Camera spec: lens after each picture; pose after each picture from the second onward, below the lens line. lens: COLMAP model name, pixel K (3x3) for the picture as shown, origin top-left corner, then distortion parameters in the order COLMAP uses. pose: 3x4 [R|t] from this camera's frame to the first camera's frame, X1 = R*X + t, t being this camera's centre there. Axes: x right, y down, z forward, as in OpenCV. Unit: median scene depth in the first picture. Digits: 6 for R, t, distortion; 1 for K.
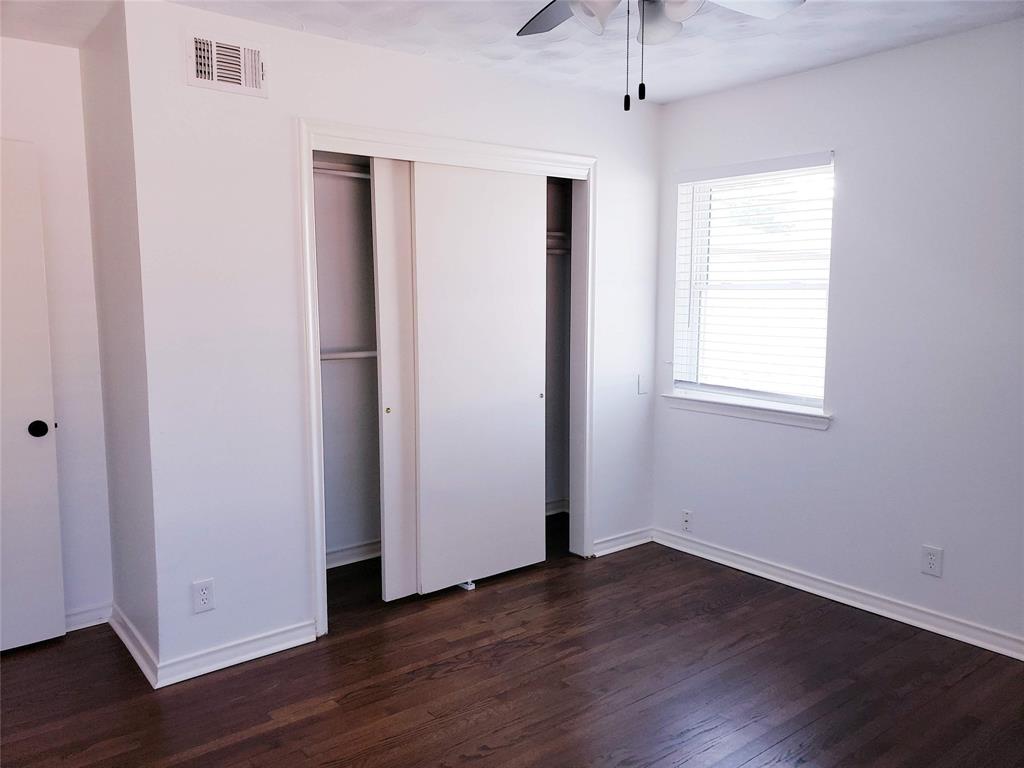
lens RADIAL K [[805.6, 0, 511.7], [0, 805.6, 379.6], [0, 0, 1]] dist [0.016220, 0.006481]
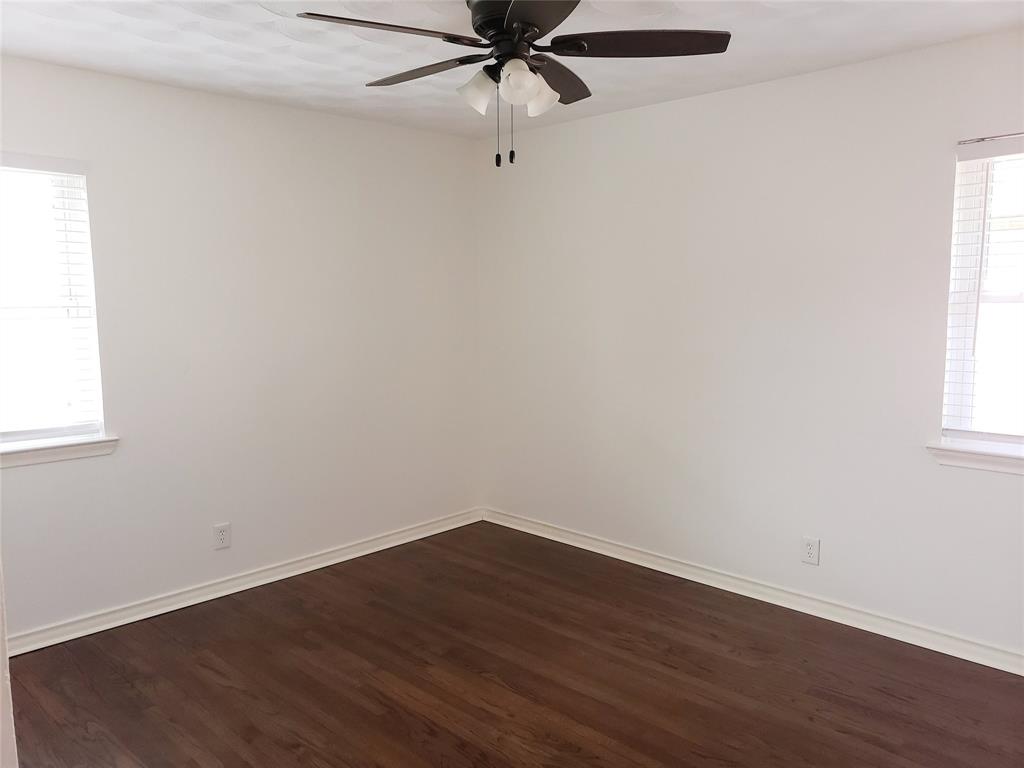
lens RADIAL K [[805.6, 0, 513.3], [0, 805.6, 391.1], [0, 0, 1]] dist [0.016220, 0.006481]
pose [[-0.111196, -0.125235, 0.985876, -0.618353], [0.111928, 0.984138, 0.137638, -0.091584], [-0.987475, 0.125652, -0.095415, 0.633927]]
